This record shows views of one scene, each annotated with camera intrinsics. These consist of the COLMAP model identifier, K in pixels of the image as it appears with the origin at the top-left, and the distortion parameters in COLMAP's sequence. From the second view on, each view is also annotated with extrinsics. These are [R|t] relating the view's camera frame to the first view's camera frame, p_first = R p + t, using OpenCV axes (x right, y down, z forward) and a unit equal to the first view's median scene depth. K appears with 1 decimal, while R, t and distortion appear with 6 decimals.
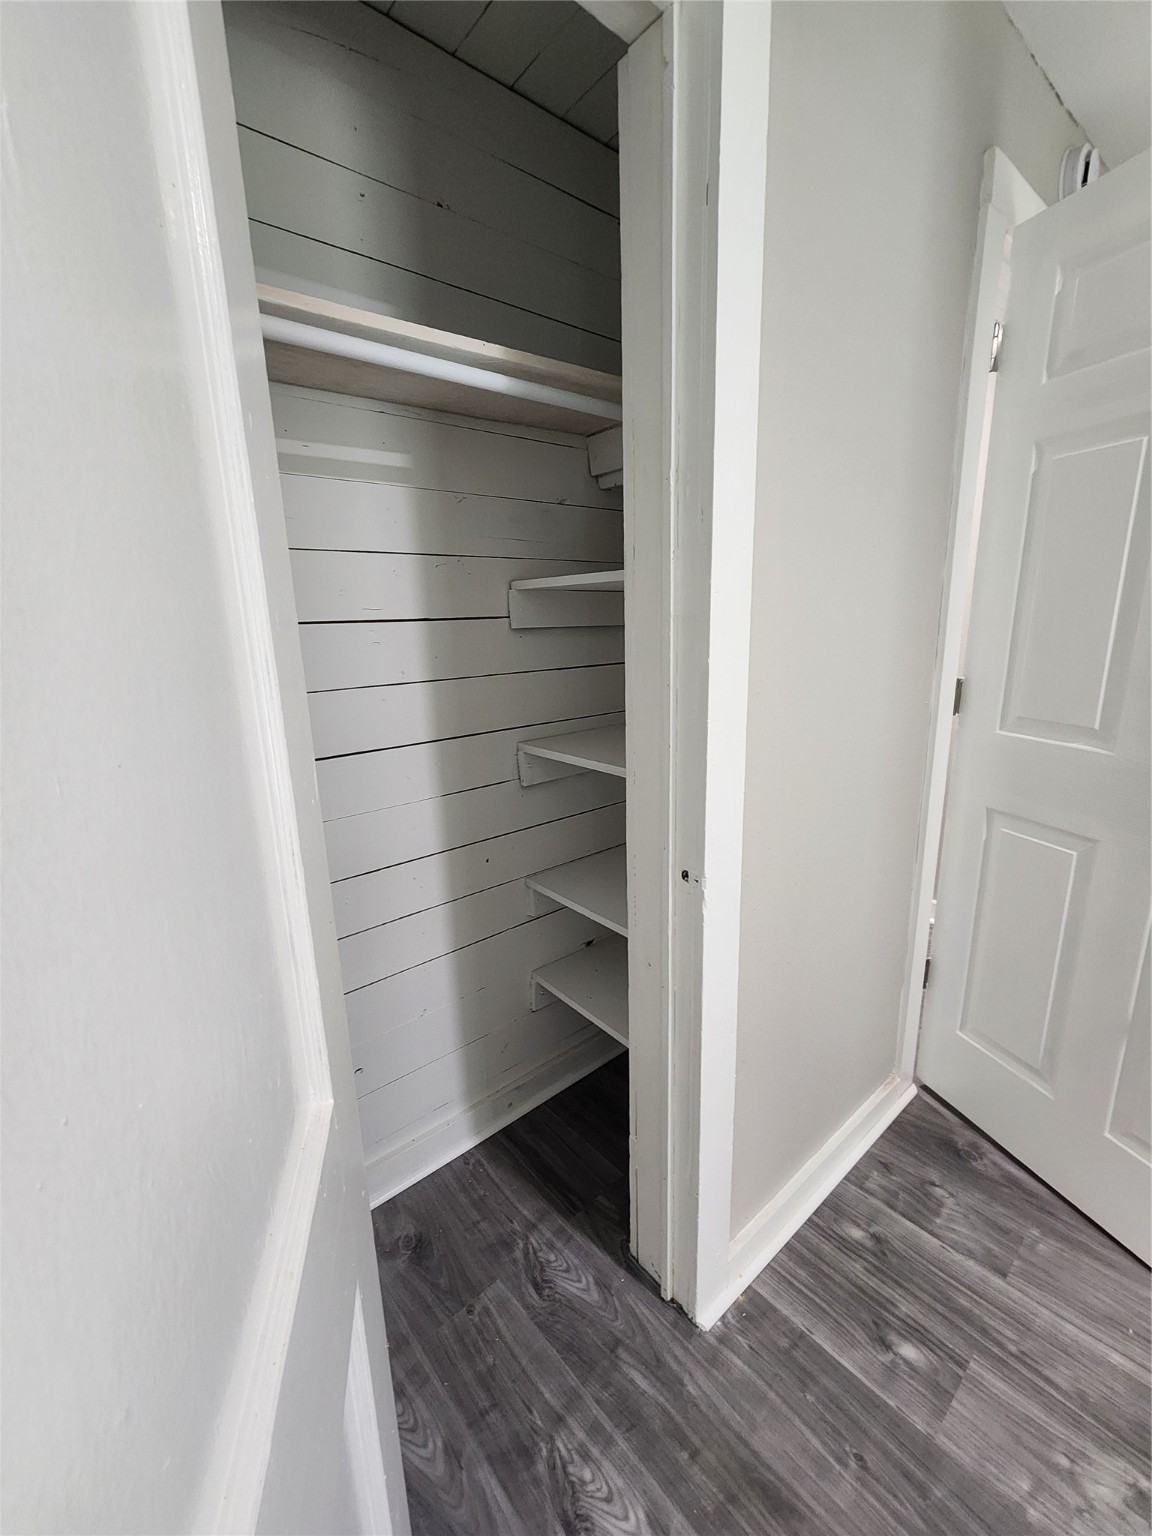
lens RADIAL K [[631.6, 0, 575.0], [0, 631.6, 763.4], [0, 0, 1]] dist [0.000003, 0.002363]
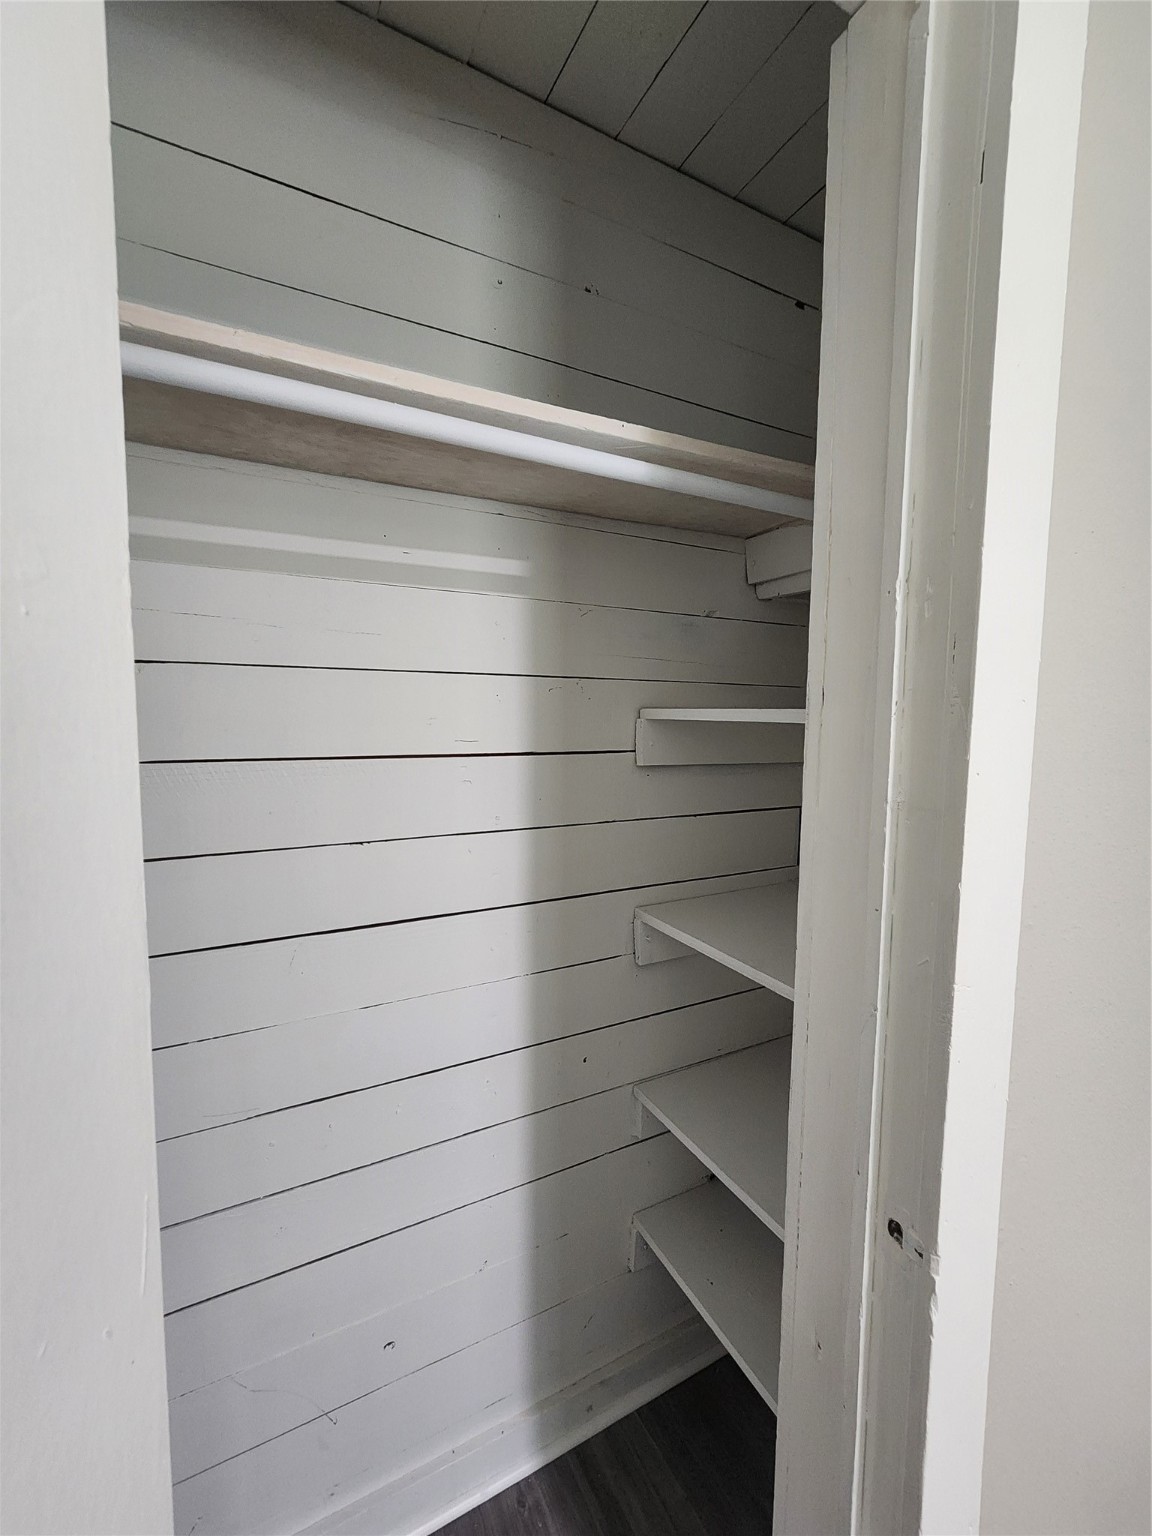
lens RADIAL K [[631.6, 0, 575.0], [0, 631.6, 763.4], [0, 0, 1]] dist [0.000003, 0.002363]
pose [[0.977673, 0.055592, -0.202643, -0.017079], [-0.084433, 0.987024, -0.136579, -0.111871], [0.192421, 0.150639, 0.969681, 0.233507]]
